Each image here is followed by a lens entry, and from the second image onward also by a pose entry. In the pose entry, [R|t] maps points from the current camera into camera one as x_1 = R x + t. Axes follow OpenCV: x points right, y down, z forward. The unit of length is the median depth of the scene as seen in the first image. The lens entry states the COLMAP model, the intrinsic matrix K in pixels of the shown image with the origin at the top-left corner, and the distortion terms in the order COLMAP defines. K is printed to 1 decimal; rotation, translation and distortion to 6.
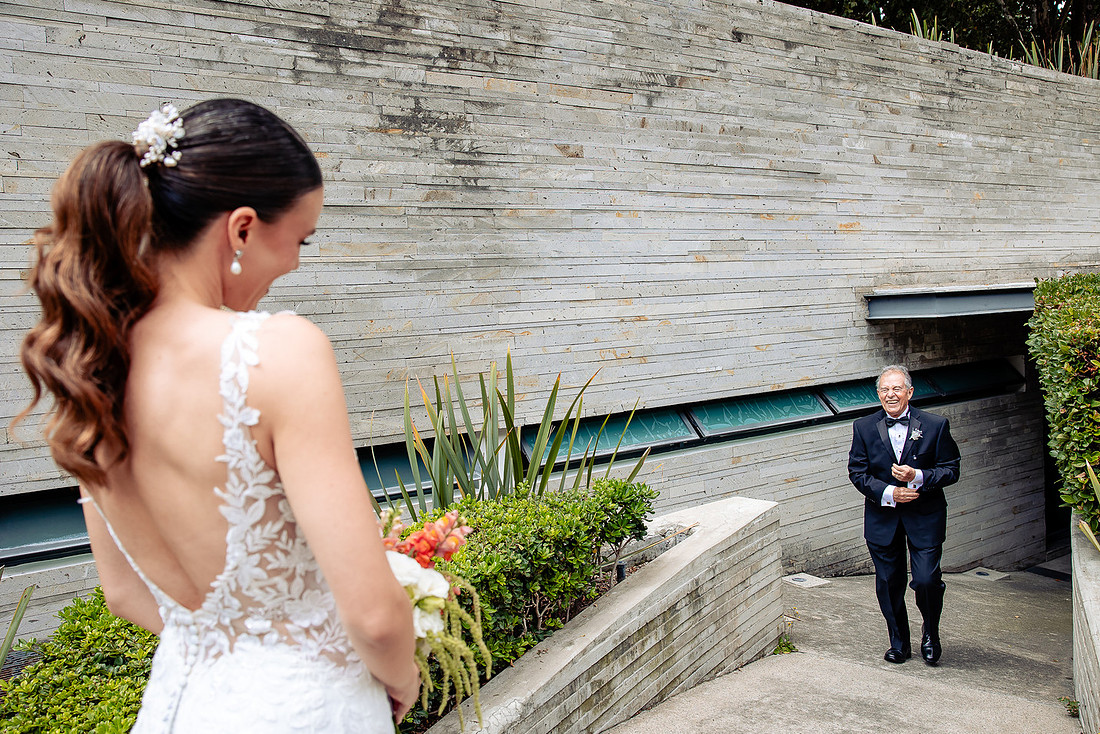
lens RADIAL K [[833.0, 0, 556.6], [0, 833.0, 369.4], [0, 0, 1]] dist [-0.025530, 0.032843]
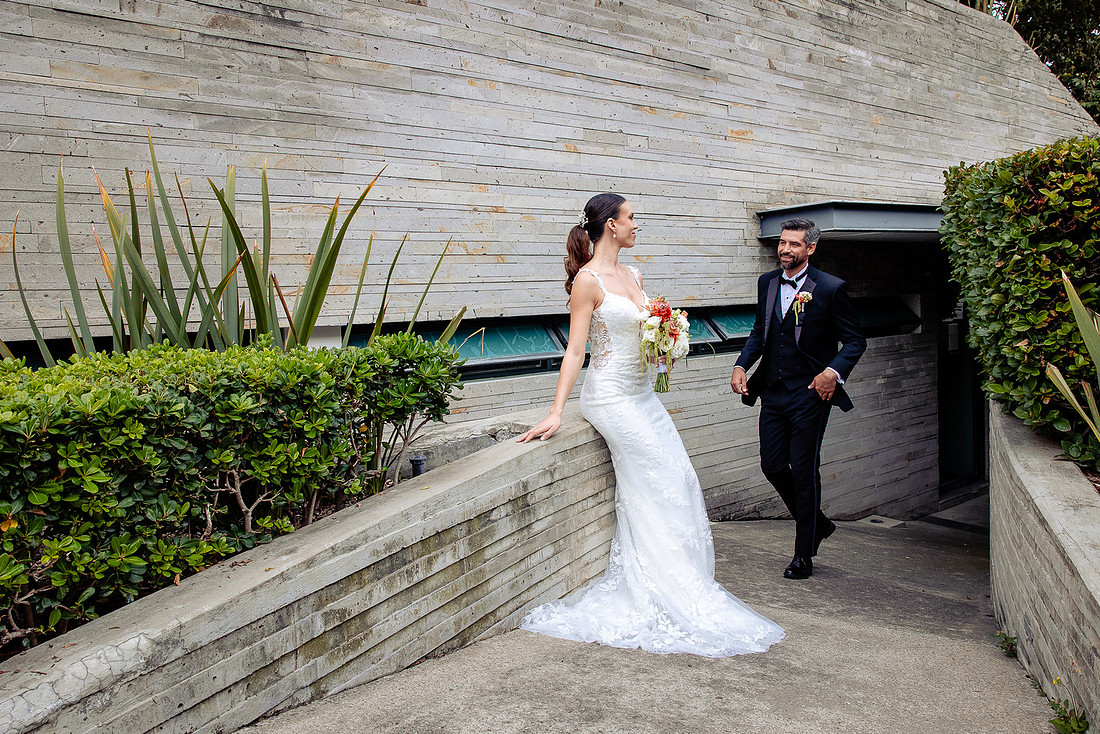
lens RADIAL K [[787.2, 0, 547.5], [0, 787.2, 365.2], [0, 0, 1]] dist [0.003922, 0.002152]
pose [[0.995842, 0.008814, 0.090667, 0.074884], [-0.009244, 0.999948, 0.004318, 0.087731], [-0.090624, -0.005138, 0.995872, 0.183205]]
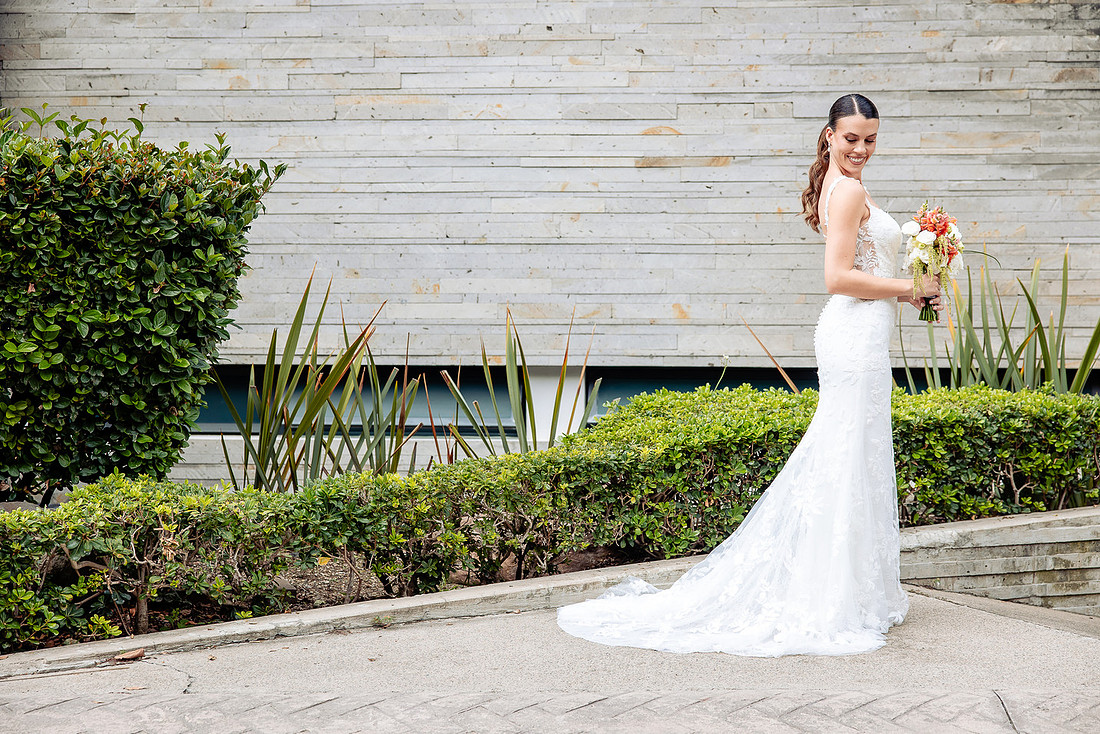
lens RADIAL K [[1748.6, 0, 548.4], [0, 1748.6, 369.0], [0, 0, 1]] dist [0.017438, 0.000000]
pose [[0.806184, 0.082549, -0.585877, 0.382984], [-0.087959, 0.995937, 0.019291, 0.074386], [0.585090, 0.035981, 0.810170, -0.557653]]
